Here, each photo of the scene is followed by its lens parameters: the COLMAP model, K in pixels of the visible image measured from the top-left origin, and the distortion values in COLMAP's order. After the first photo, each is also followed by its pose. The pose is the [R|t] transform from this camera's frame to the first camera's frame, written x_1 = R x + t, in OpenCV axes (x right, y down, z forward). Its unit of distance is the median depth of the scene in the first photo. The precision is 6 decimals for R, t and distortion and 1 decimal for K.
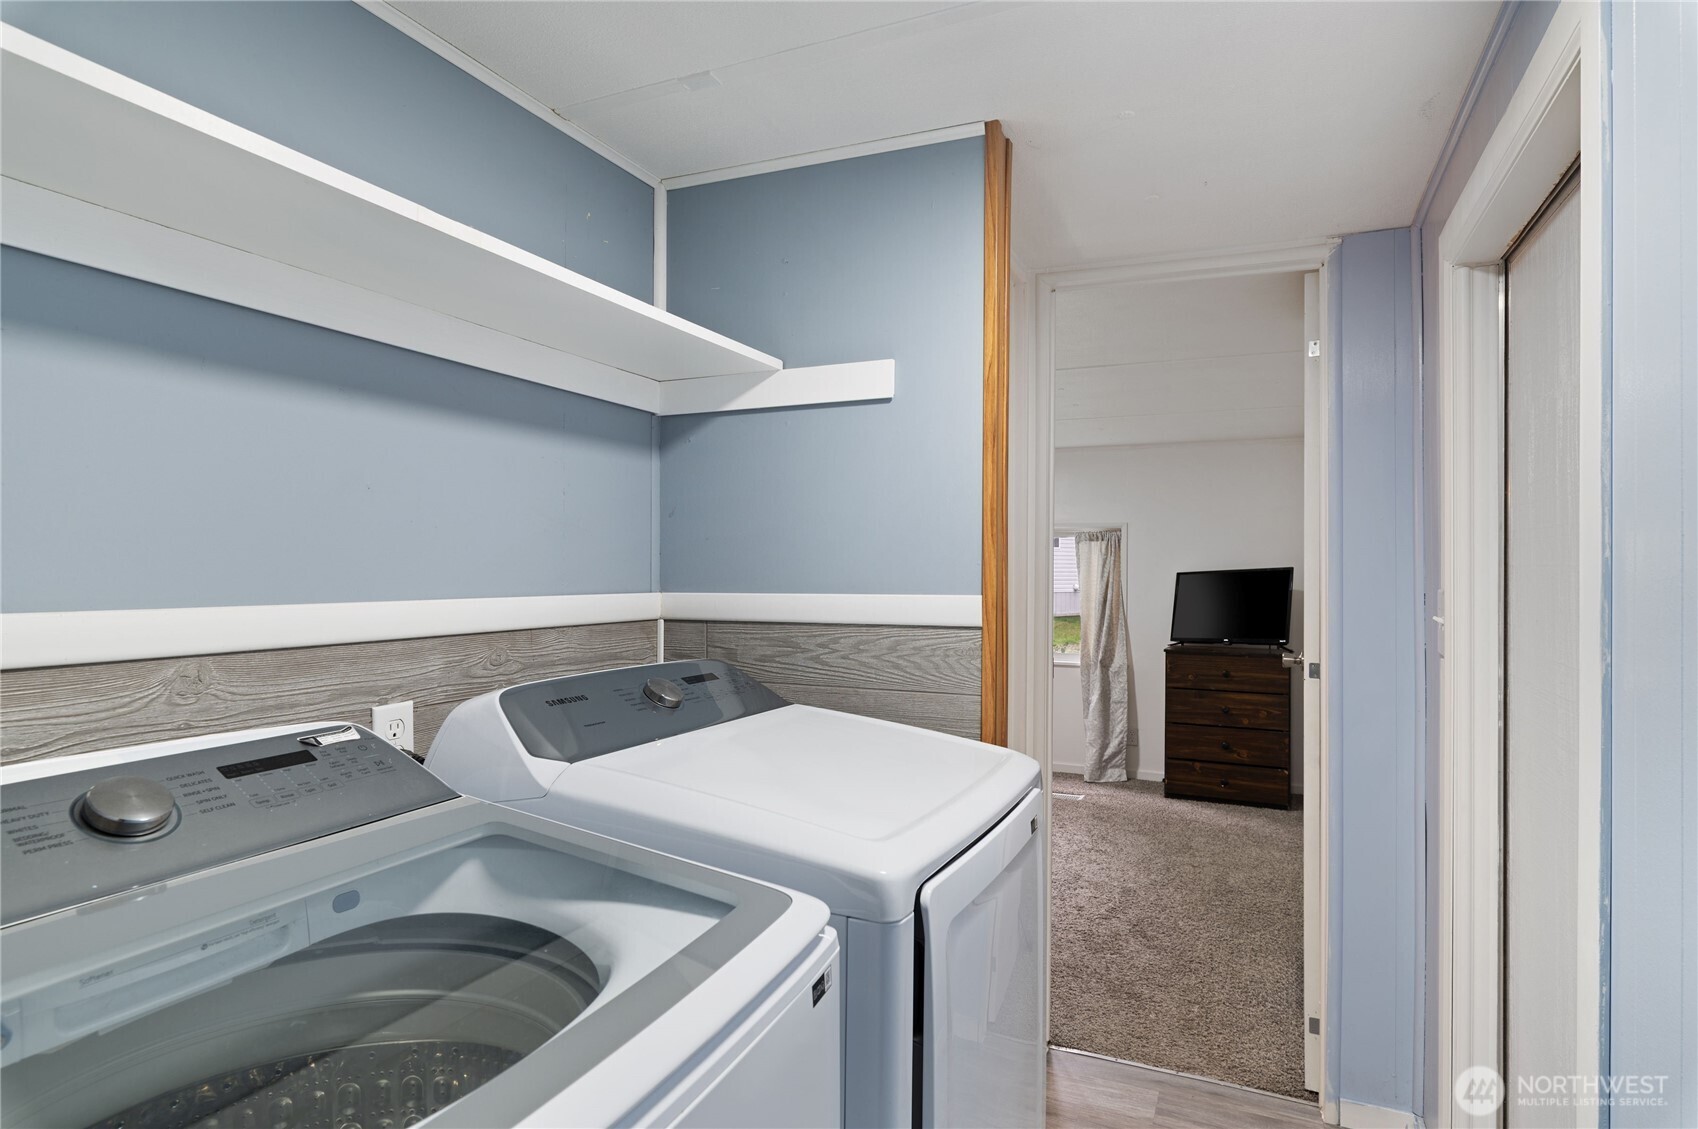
lens RADIAL K [[906.9, 0, 853.4], [0, 906.9, 571.3], [0, 0, 1]] dist [0.004300, -0.001670]
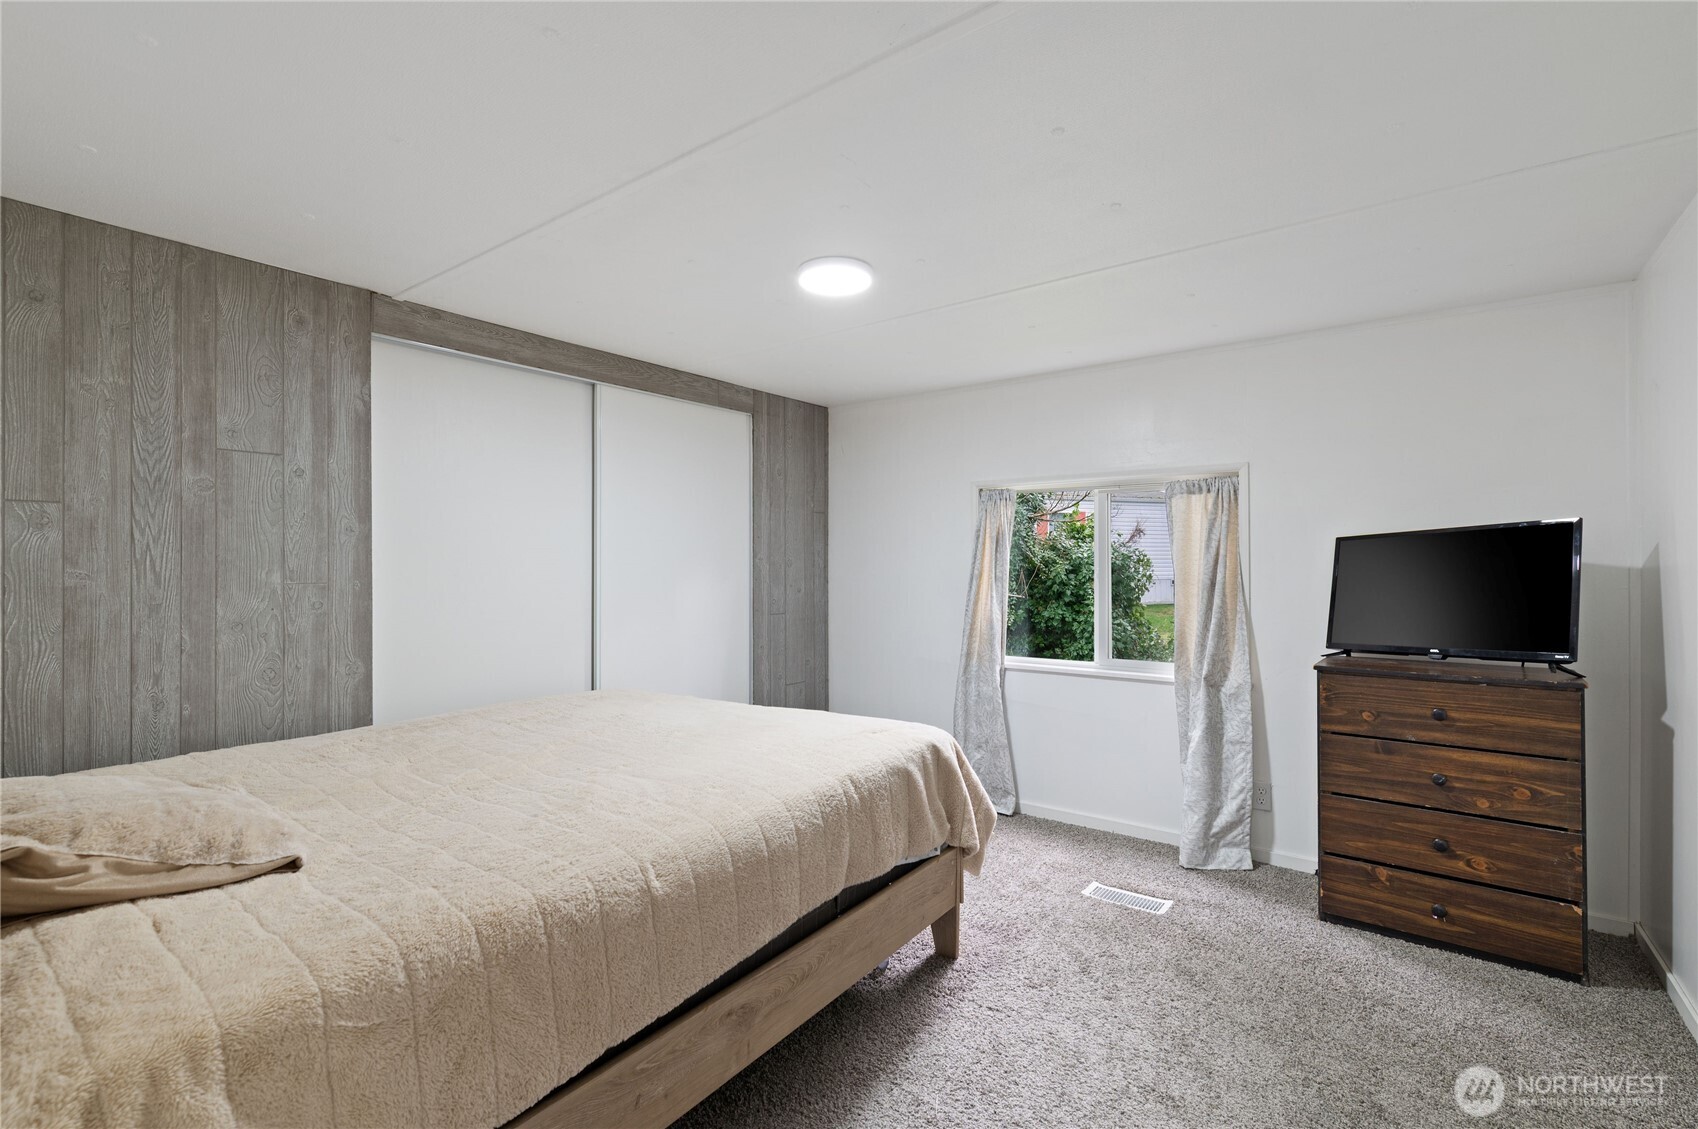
lens RADIAL K [[770.0, 0, 845.2], [0, 770.0, 559.2], [0, 0, 1]] dist [0.002886, -0.000331]
pose [[0.975765, -0.009962, -0.218594, 0.146249], [0.007852, 0.999914, -0.010519, 0.019280], [0.218680, 0.008548, 0.975759, 0.418012]]
